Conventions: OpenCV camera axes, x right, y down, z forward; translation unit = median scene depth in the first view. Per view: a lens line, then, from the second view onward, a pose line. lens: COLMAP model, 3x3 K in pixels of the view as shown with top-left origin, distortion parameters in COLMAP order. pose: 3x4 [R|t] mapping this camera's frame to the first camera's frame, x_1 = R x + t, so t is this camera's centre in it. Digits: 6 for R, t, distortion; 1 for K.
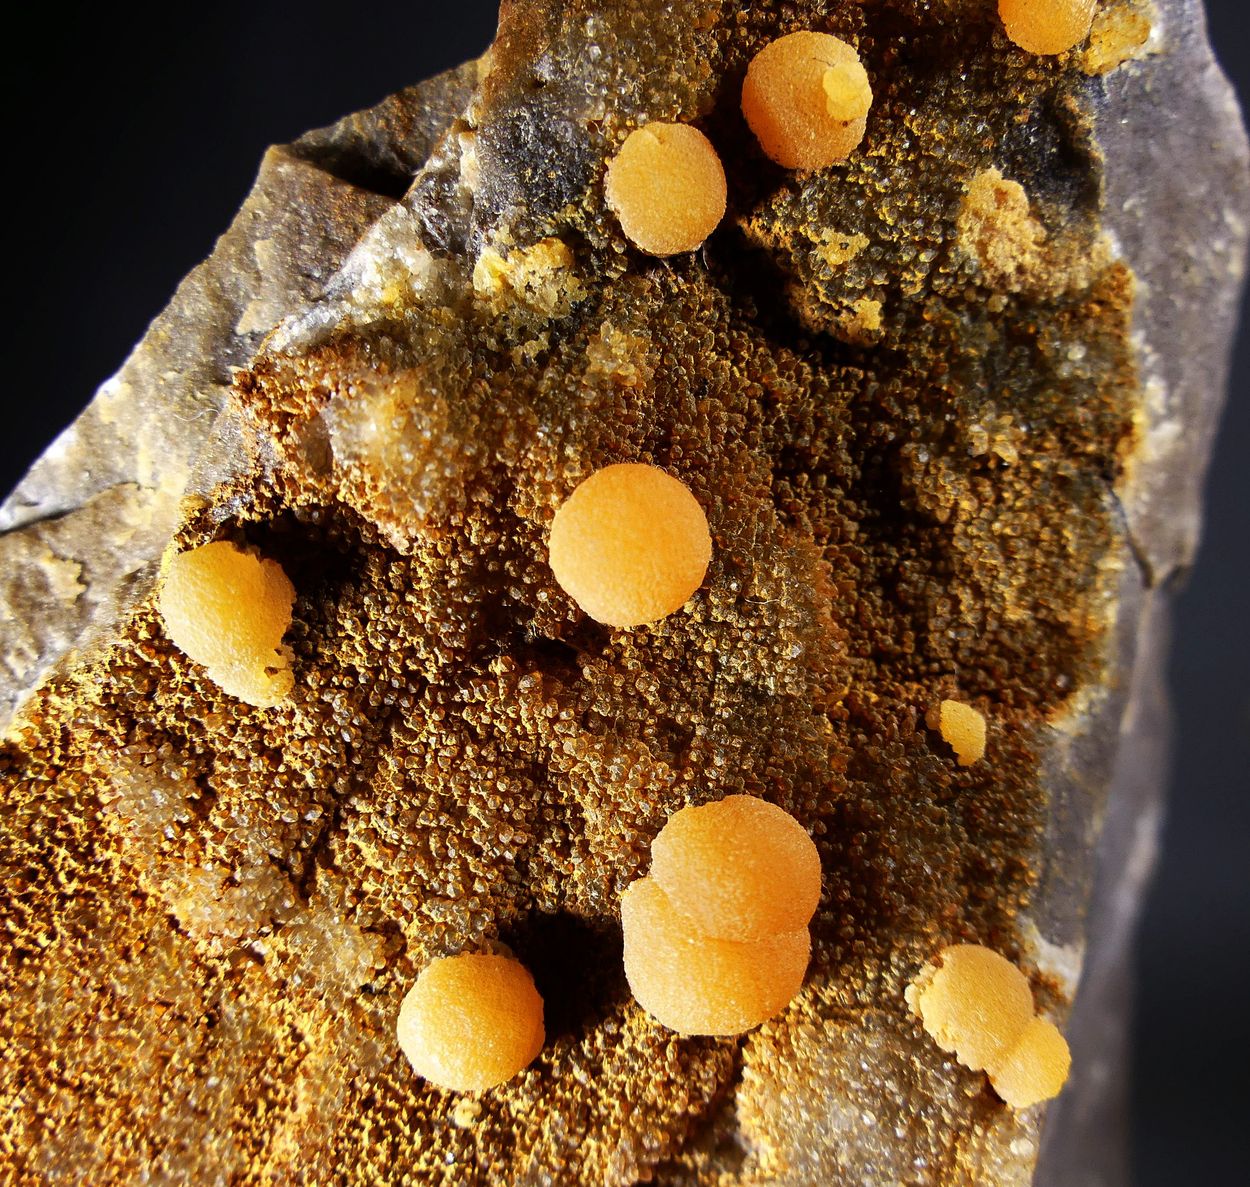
lens RADIAL K [[1220.7, 0, 626.9], [0, 1220.7, 682.6], [0, 0, 1]] dist [-0.020740, 0.000000]
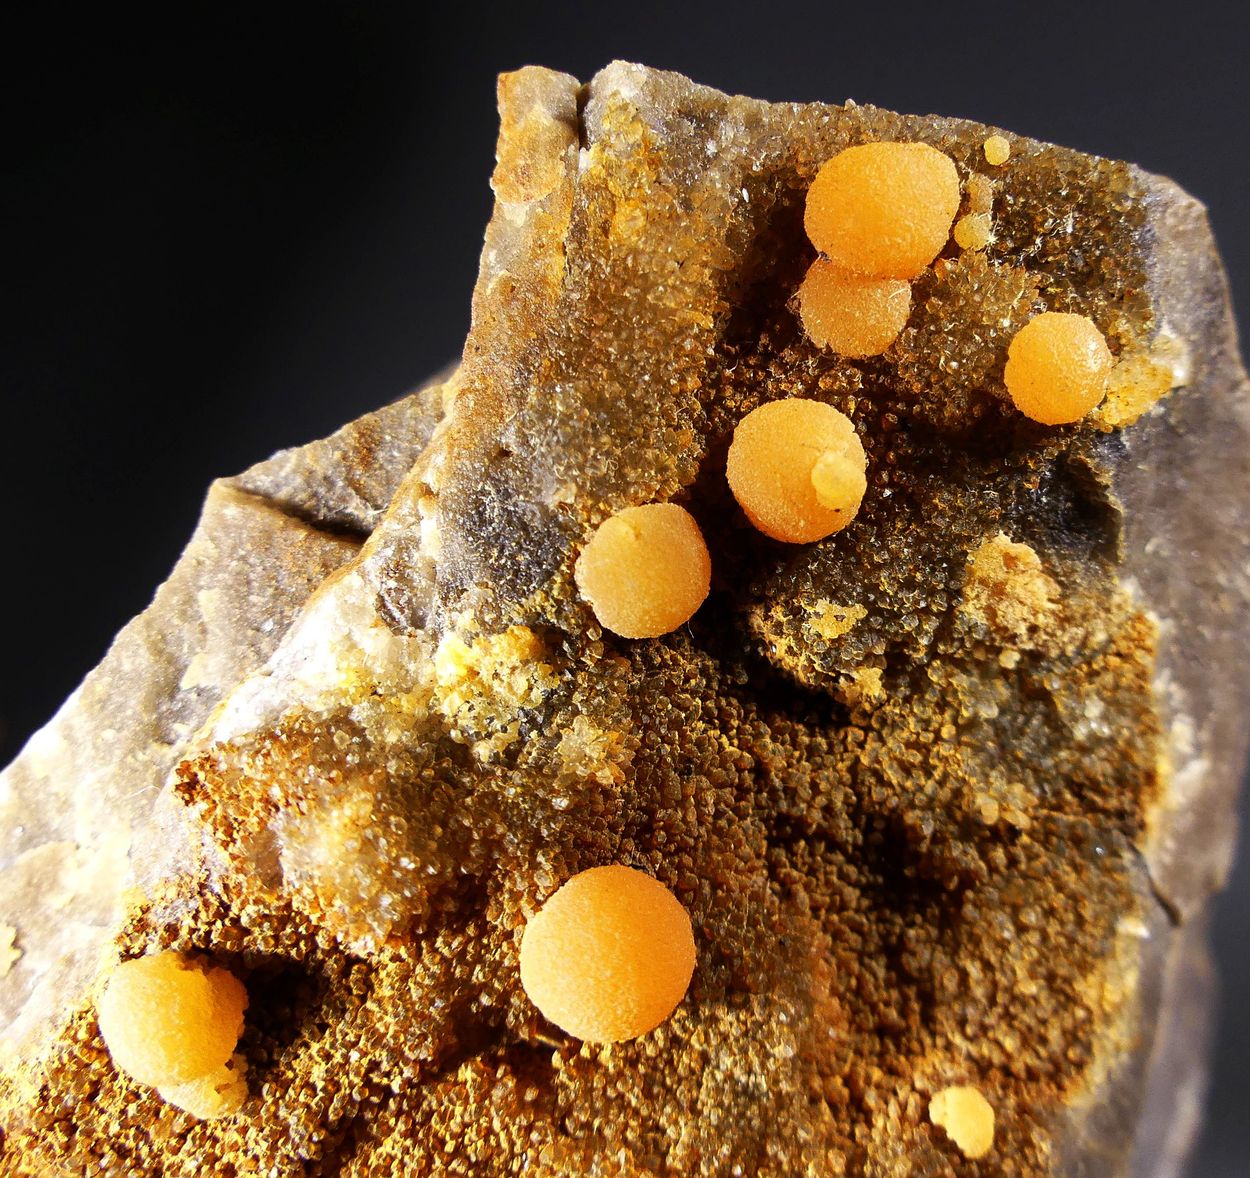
lens RADIAL K [[1361.9, 0, 700.7], [0, 1361.9, 622.2], [0, 0, 1]] dist [-0.018167, 0.000000]
pose [[0.999794, -0.005102, 0.019659, 0.052018], [0.004705, 0.999785, 0.020190, -0.370937], [-0.019758, -0.020093, 0.999603, -0.028700]]
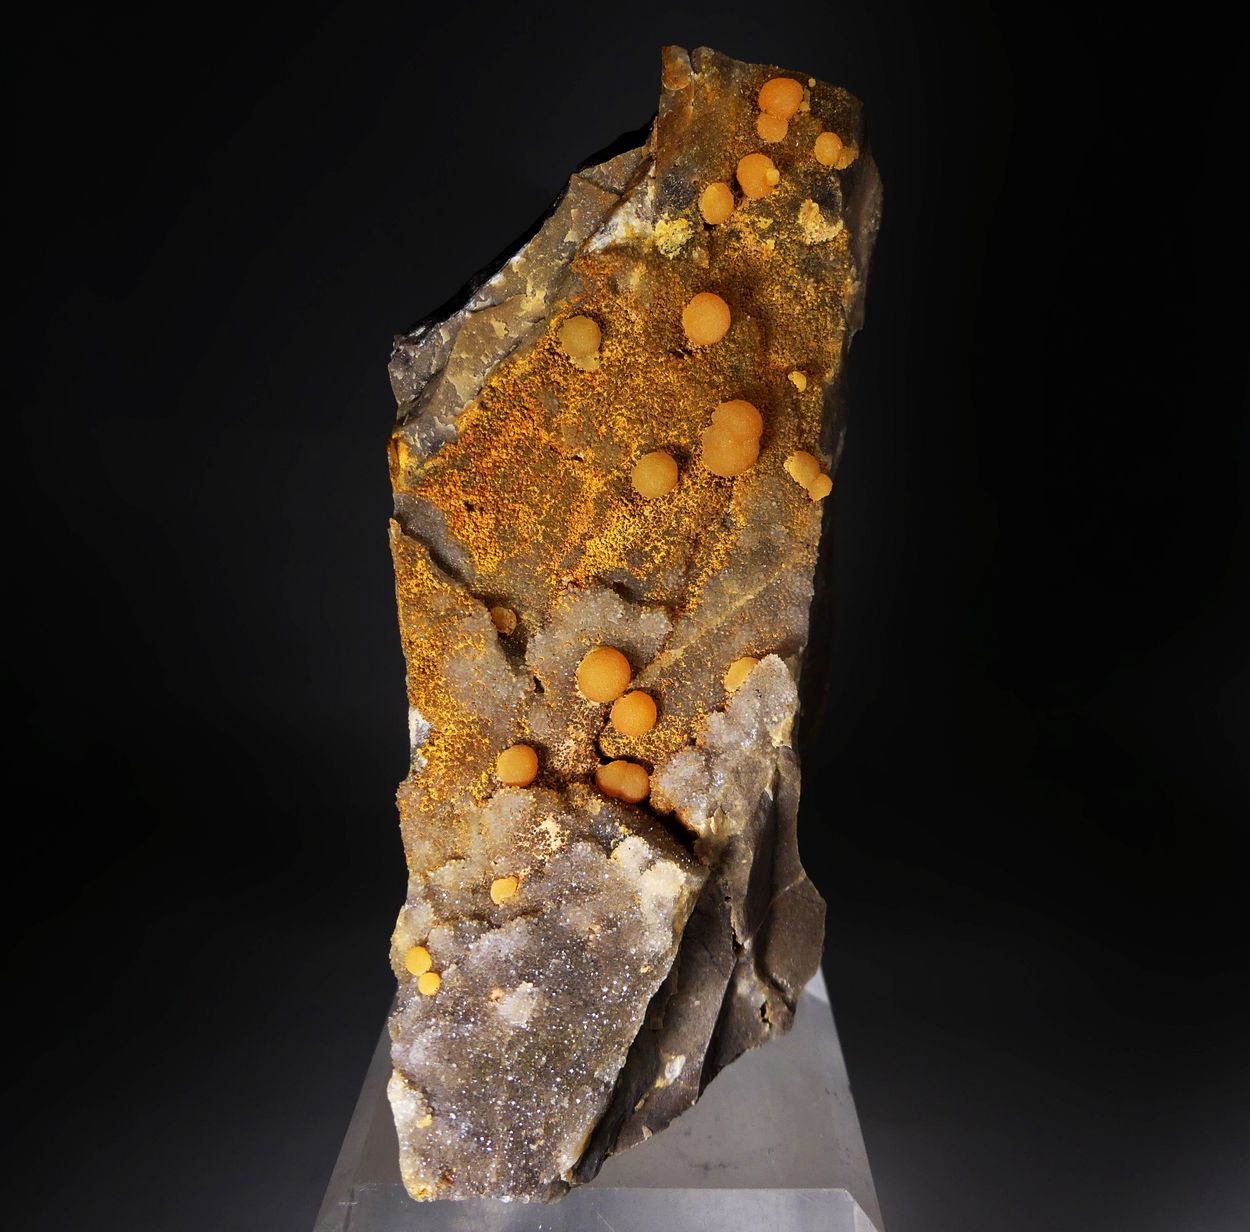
lens RADIAL K [[1168.5, 0, 634.8], [0, 1168.5, 611.2], [0, 0, 1]] dist [-0.011695, 0.000000]
pose [[0.958426, -0.053653, 0.280250, -1.022154], [0.020571, 0.992600, 0.119679, 0.263035], [-0.284597, -0.108938, 0.952437, -1.841246]]
